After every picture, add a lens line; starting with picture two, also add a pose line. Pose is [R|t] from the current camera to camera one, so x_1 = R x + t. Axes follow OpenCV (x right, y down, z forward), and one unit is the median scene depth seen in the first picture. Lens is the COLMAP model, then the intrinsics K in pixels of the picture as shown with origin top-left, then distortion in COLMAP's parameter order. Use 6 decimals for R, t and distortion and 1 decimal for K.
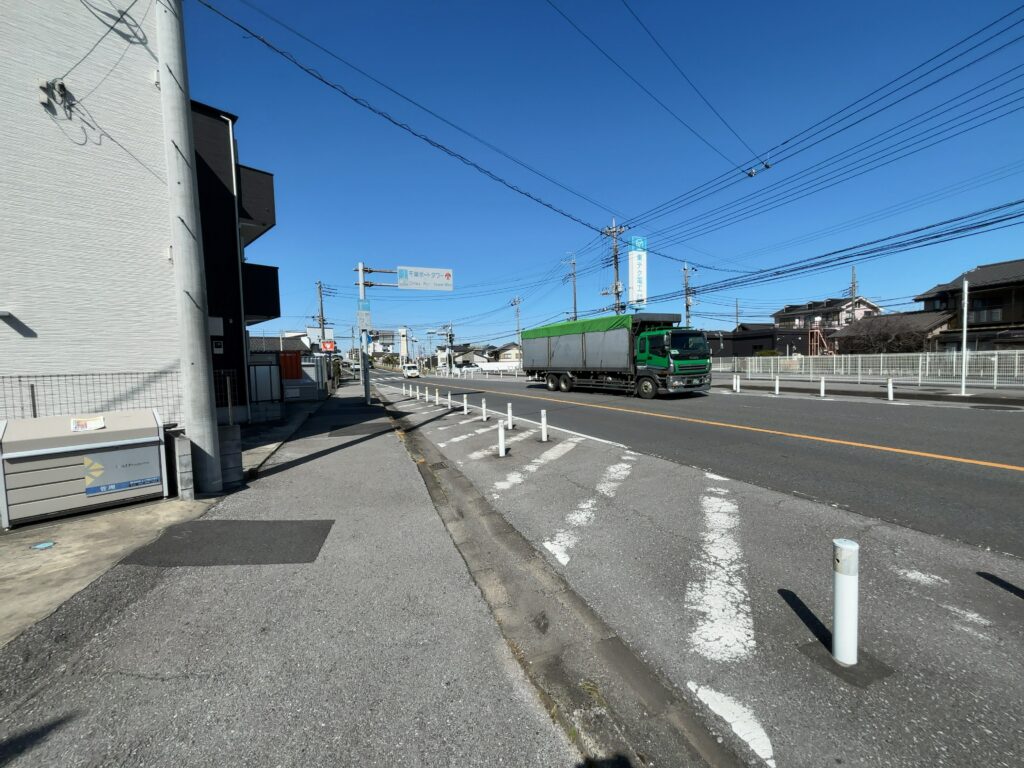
lens RADIAL K [[417.4, 0, 511.8], [0, 417.4, 381.7], [0, 0, 1]] dist [-0.000009, -0.000120]
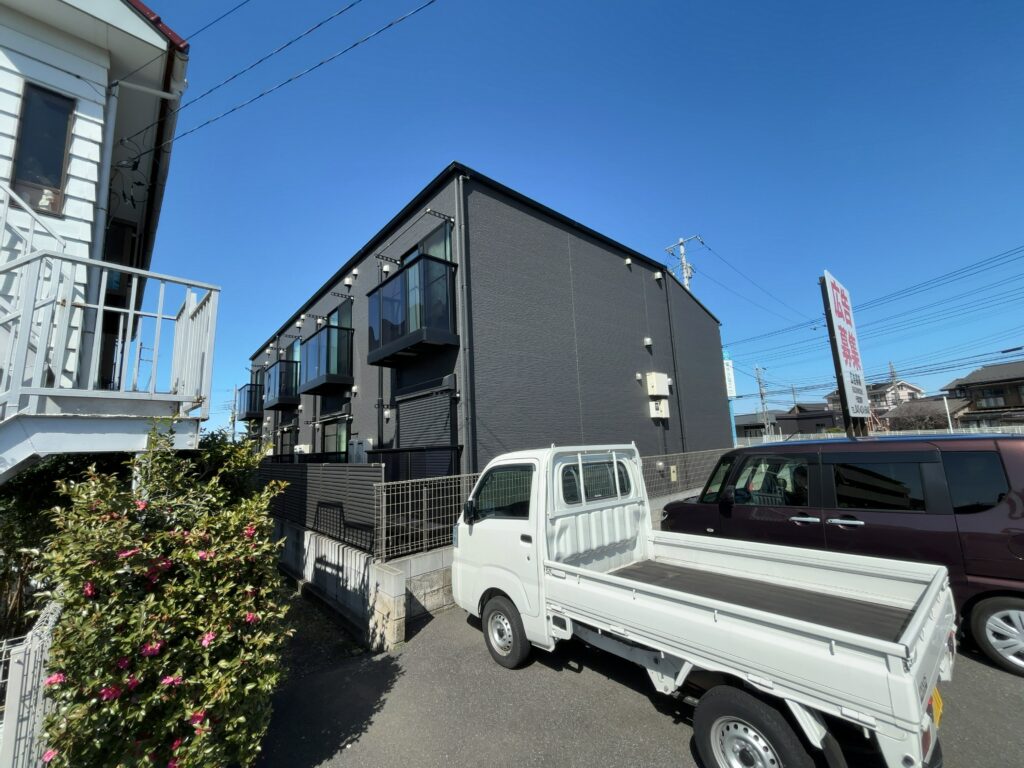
lens RADIAL K [[417.4, 0, 511.8], [0, 417.4, 381.7], [0, 0, 1]] dist [-0.000009, -0.000120]
pose [[0.996938, -0.030229, -0.072121, -0.329978], [0.015585, 0.980567, -0.195563, 0.023262], [0.076631, 0.193840, 0.978036, -0.438591]]
